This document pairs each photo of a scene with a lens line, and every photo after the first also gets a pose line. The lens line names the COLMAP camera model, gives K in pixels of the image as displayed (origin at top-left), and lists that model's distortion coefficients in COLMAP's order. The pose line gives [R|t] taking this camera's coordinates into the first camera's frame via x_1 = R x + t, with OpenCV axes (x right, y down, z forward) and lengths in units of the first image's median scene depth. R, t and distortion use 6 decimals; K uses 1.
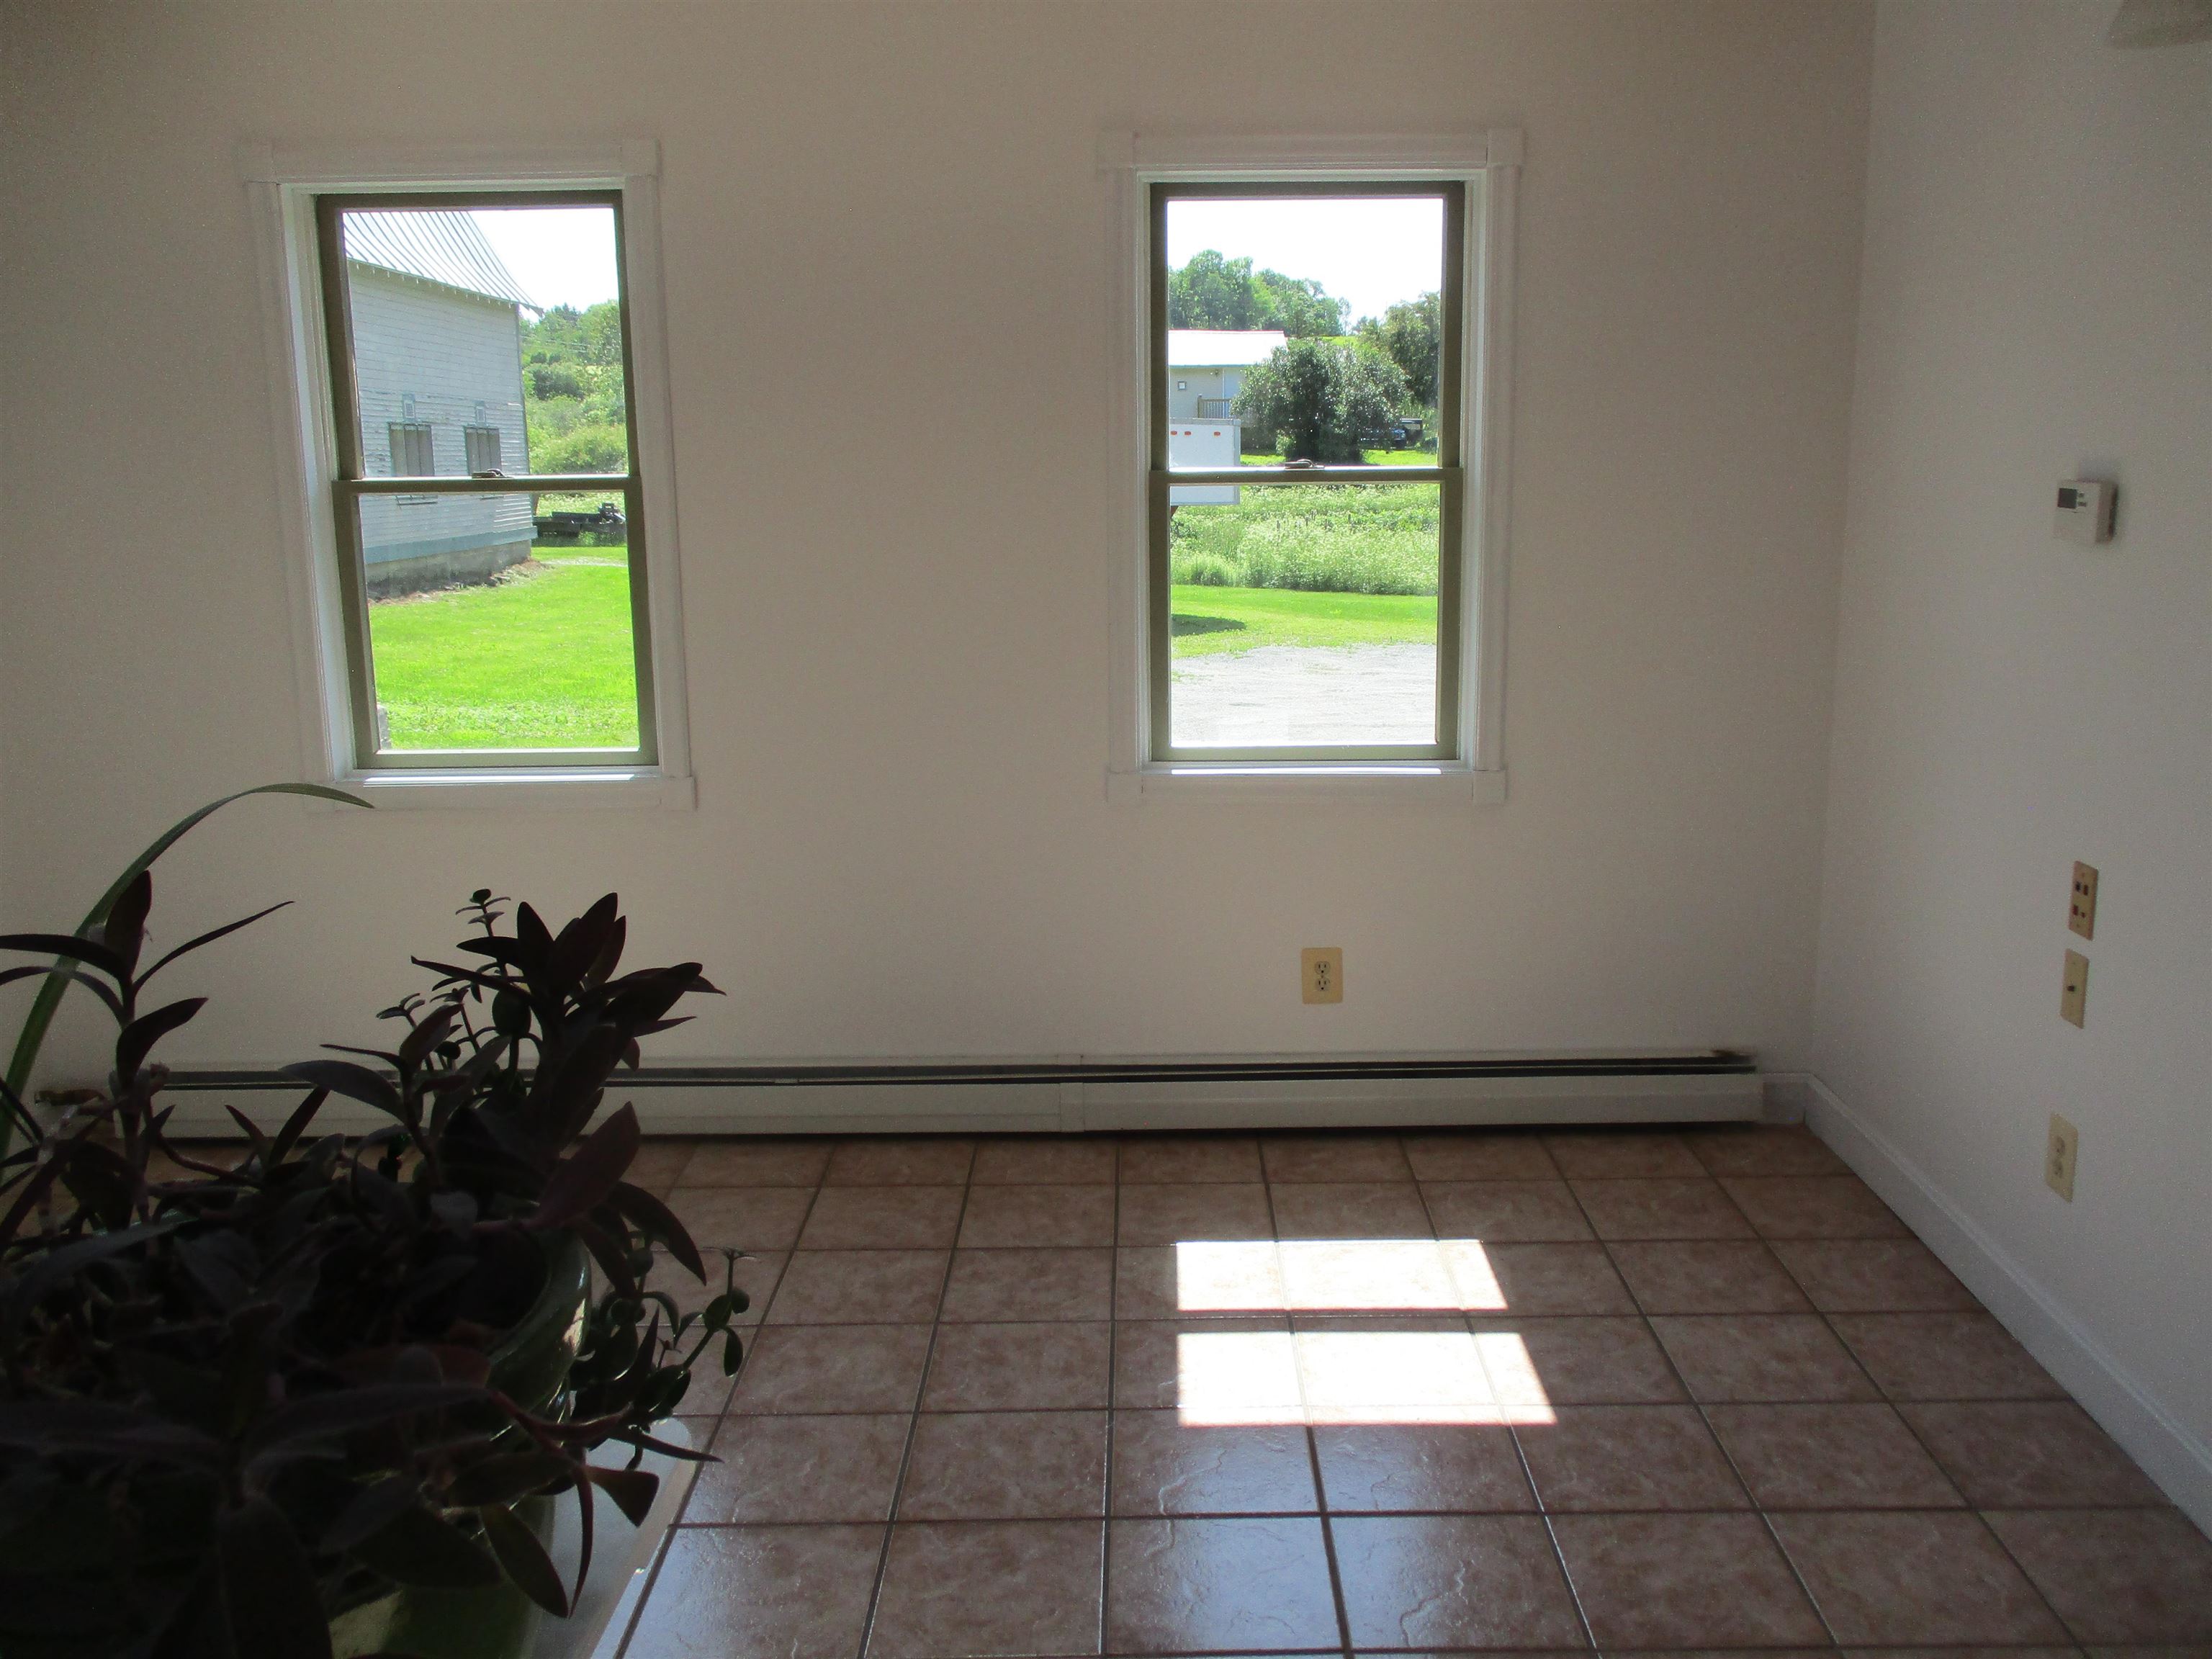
lens RADIAL K [[1871.1, 0, 1115.4], [0, 1871.1, 837.0], [0, 0, 1]] dist [-0.038445, 0.021302]
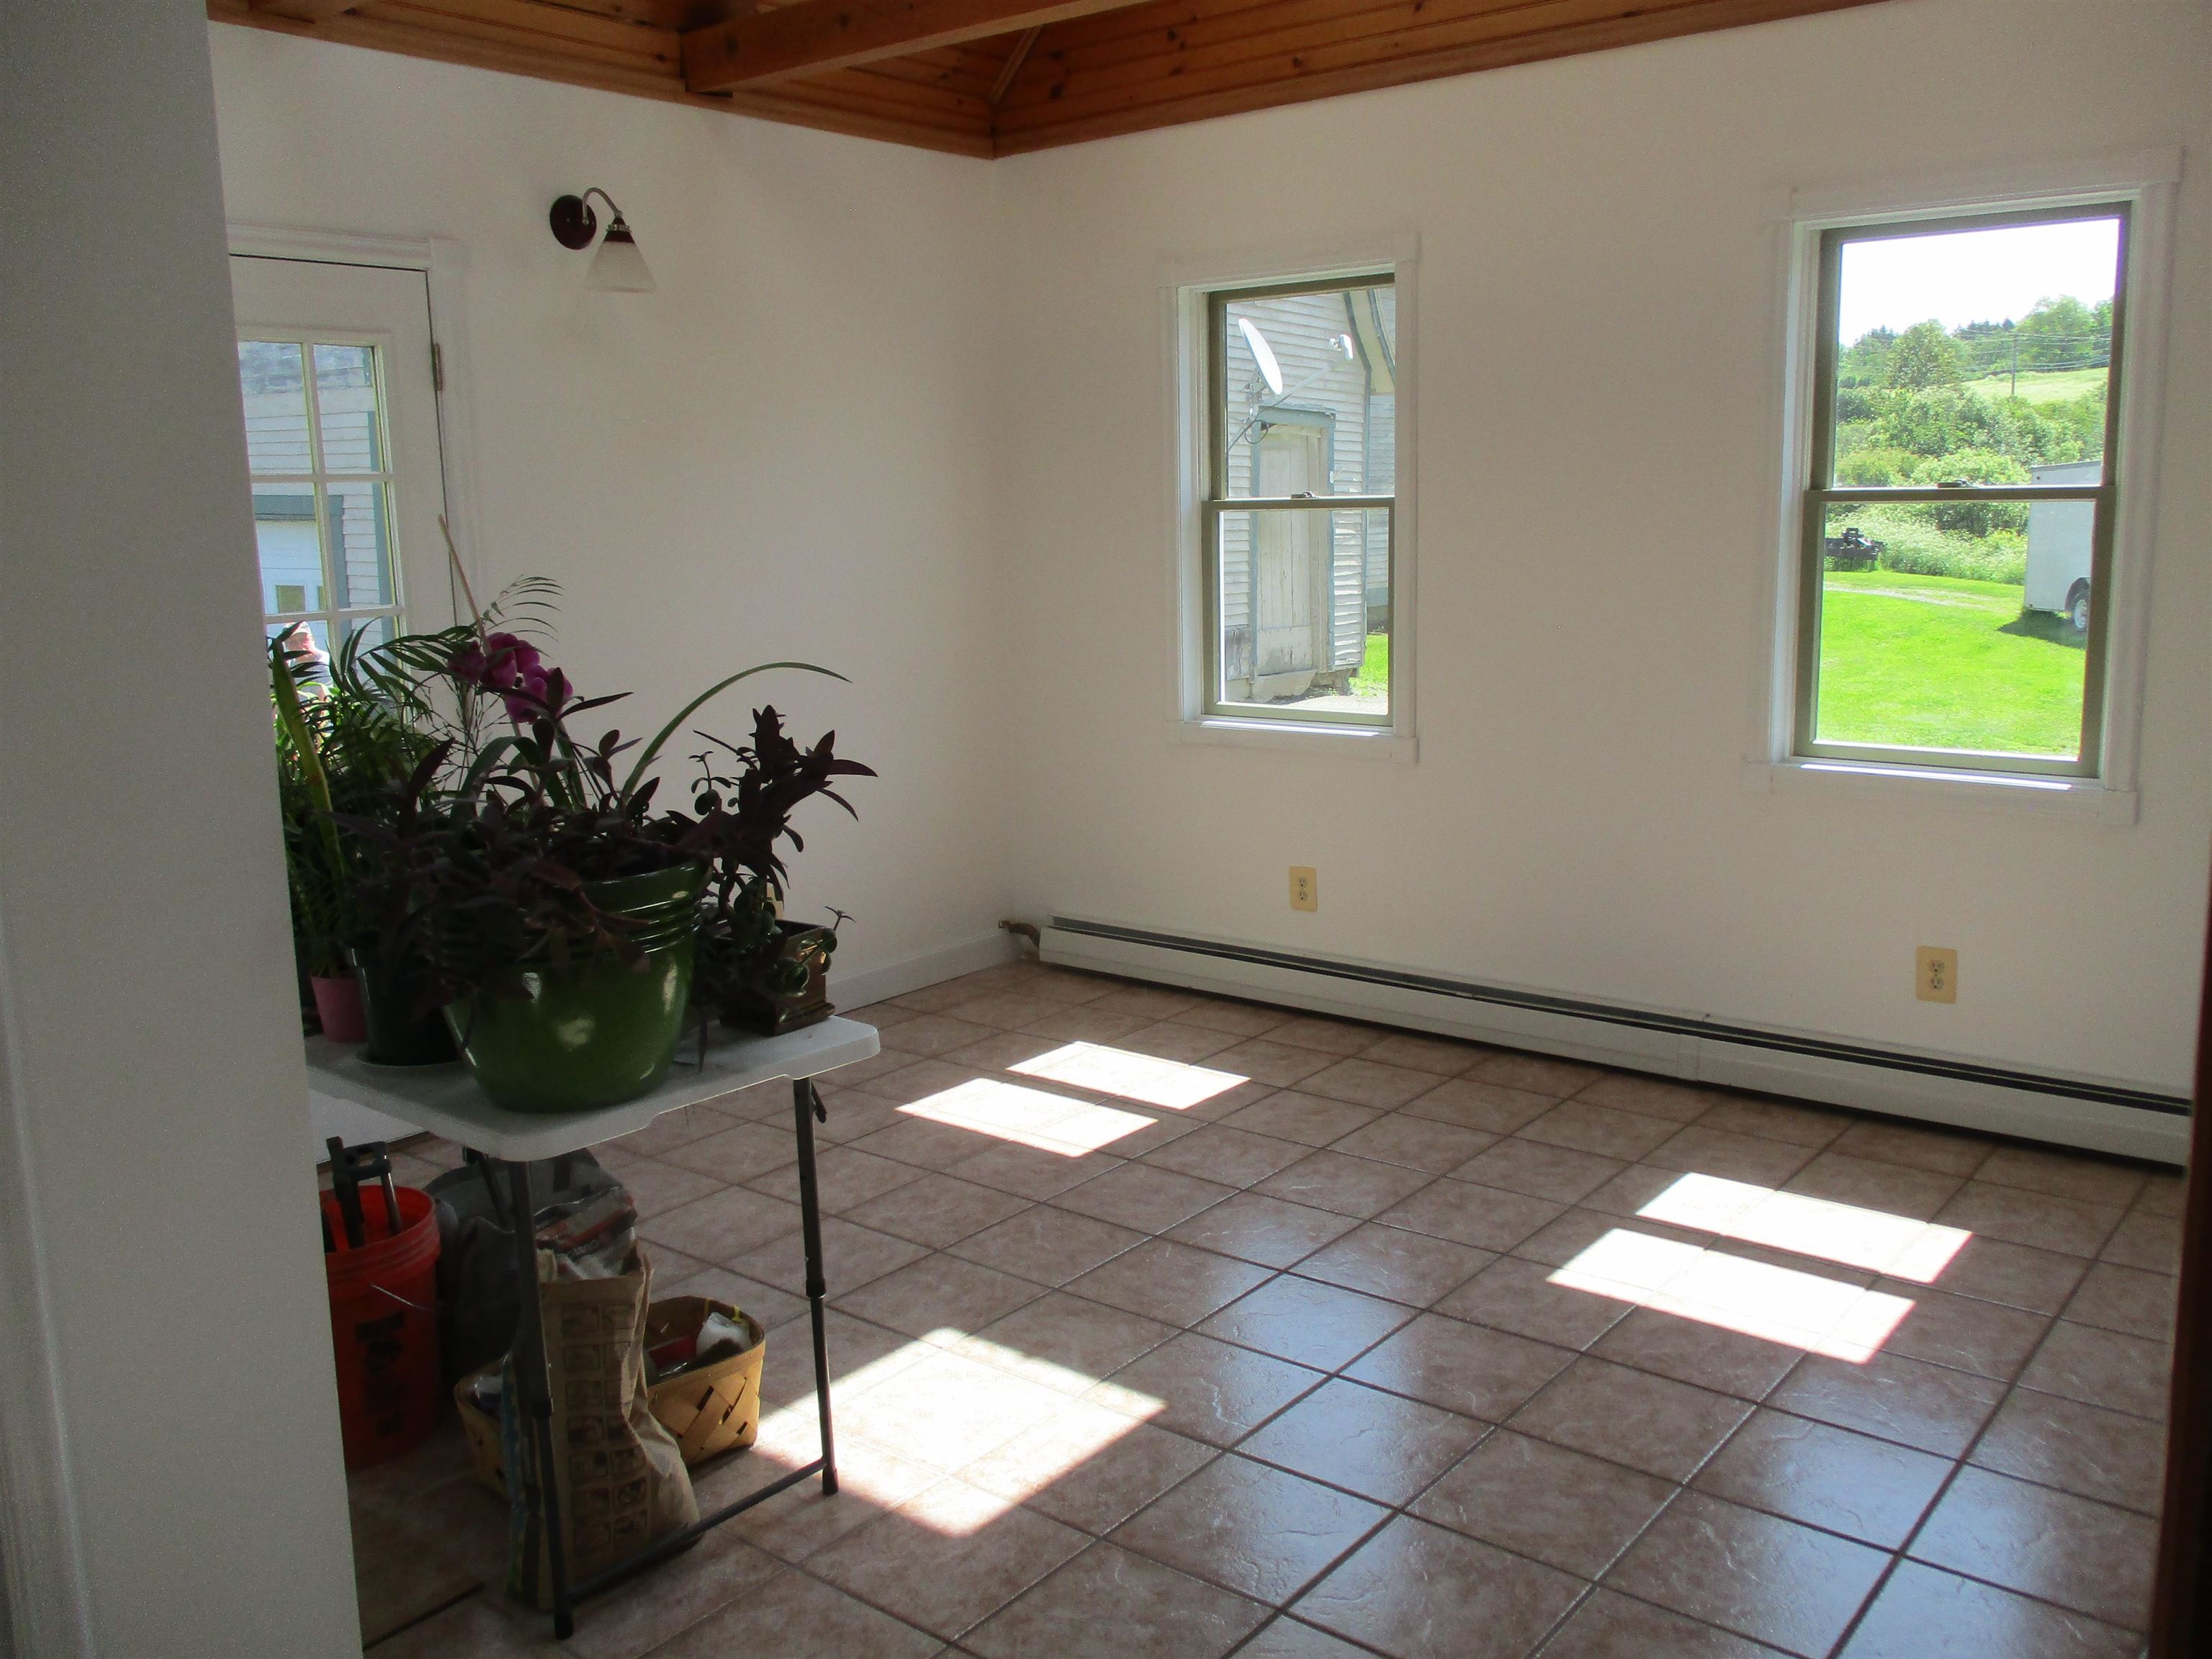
lens RADIAL K [[1871.1, 0, 1099.0], [0, 1871.1, 833.9], [0, 0, 1]] dist [-0.038445, 0.021302]
pose [[0.772944, 0.105279, -0.625679, 0.417356], [-0.114655, 0.993079, 0.025458, 0.025307], [0.624029, 0.052059, 0.779665, -0.105625]]
